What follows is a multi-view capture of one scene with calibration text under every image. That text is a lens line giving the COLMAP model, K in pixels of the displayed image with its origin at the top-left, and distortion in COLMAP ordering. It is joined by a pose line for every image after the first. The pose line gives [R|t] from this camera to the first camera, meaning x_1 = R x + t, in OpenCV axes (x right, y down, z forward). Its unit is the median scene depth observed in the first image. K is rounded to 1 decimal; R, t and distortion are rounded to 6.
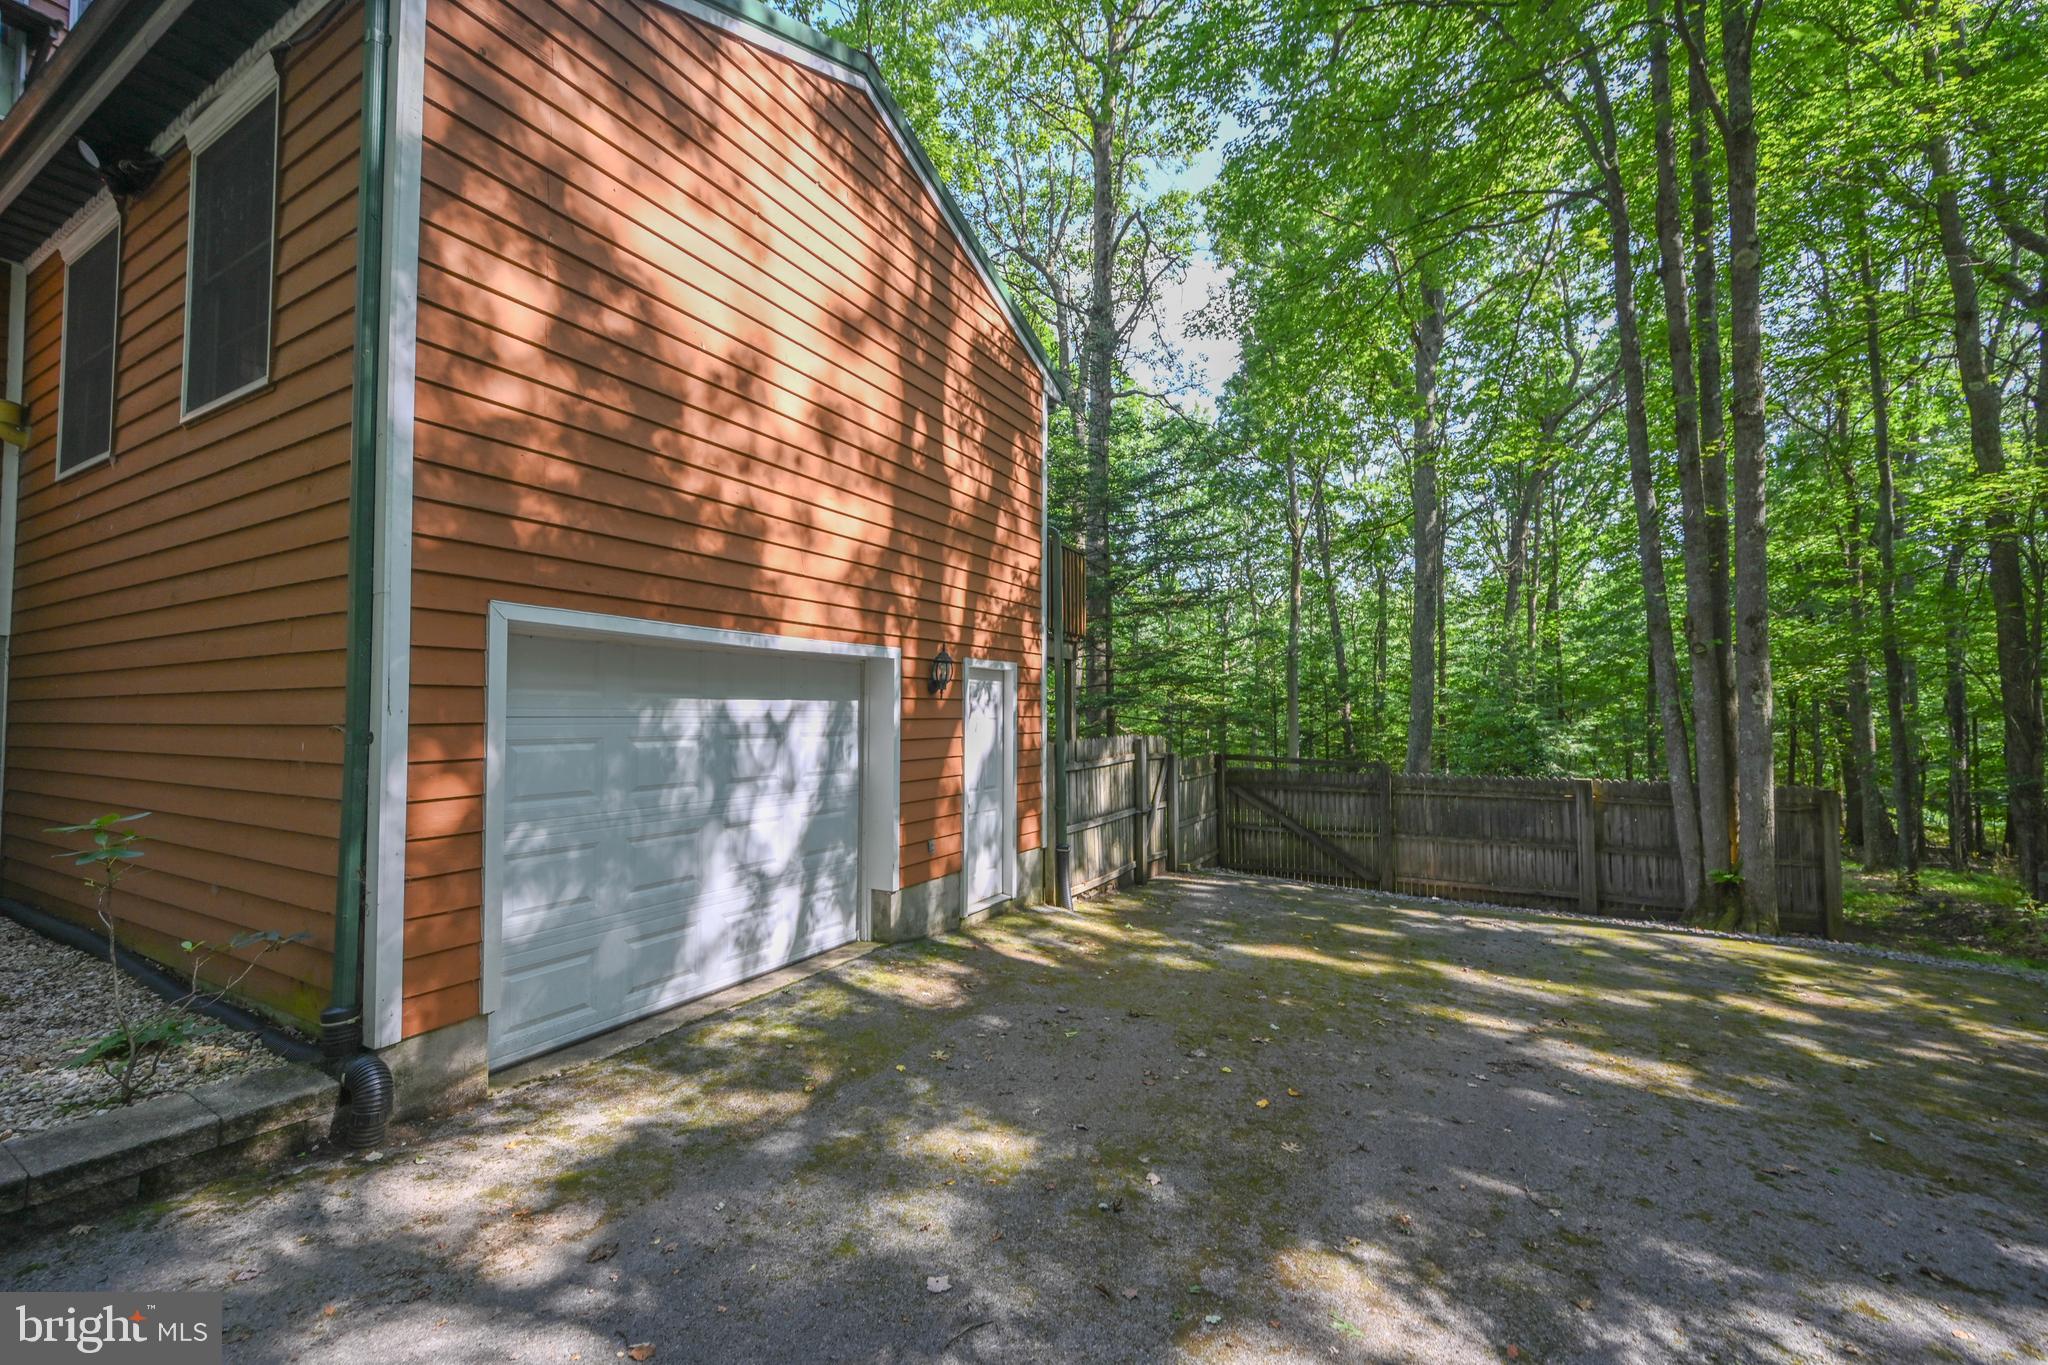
lens RADIAL K [[811.3, 0, 1022.5], [0, 811.3, 687.5], [0, 0, 1]] dist [0.005285, 0.000175]
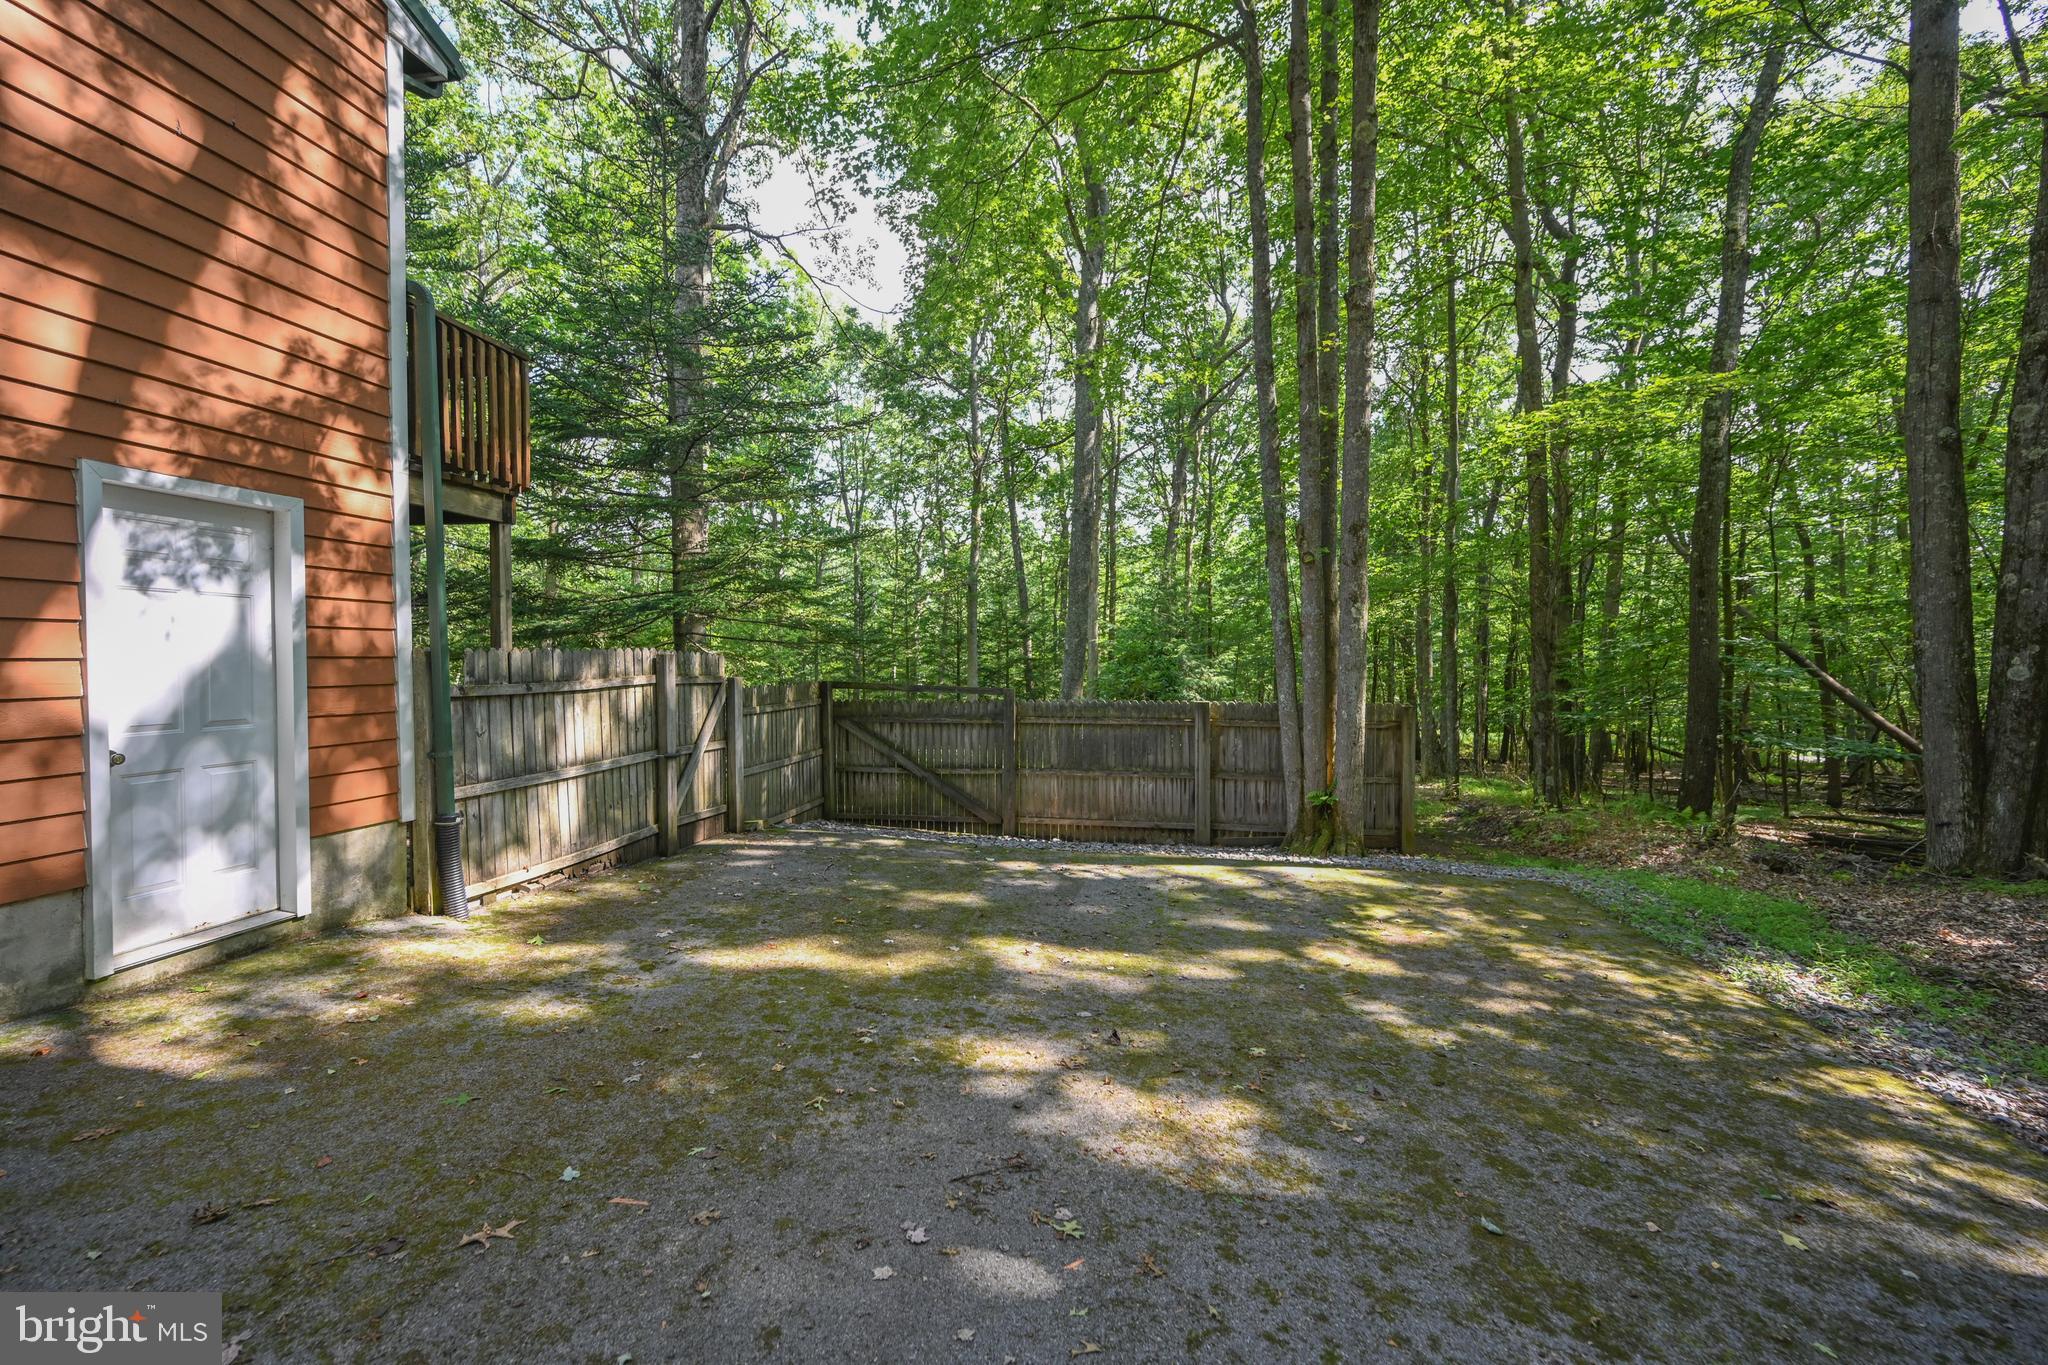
lens RADIAL K [[811.3, 0, 1022.5], [0, 811.3, 687.5], [0, 0, 1]] dist [0.005285, 0.000175]
pose [[0.939669, -0.010852, 0.341914, 0.234521], [-0.012874, 0.997667, 0.067047, 0.048439], [-0.341844, -0.067404, 0.937336, 0.265153]]
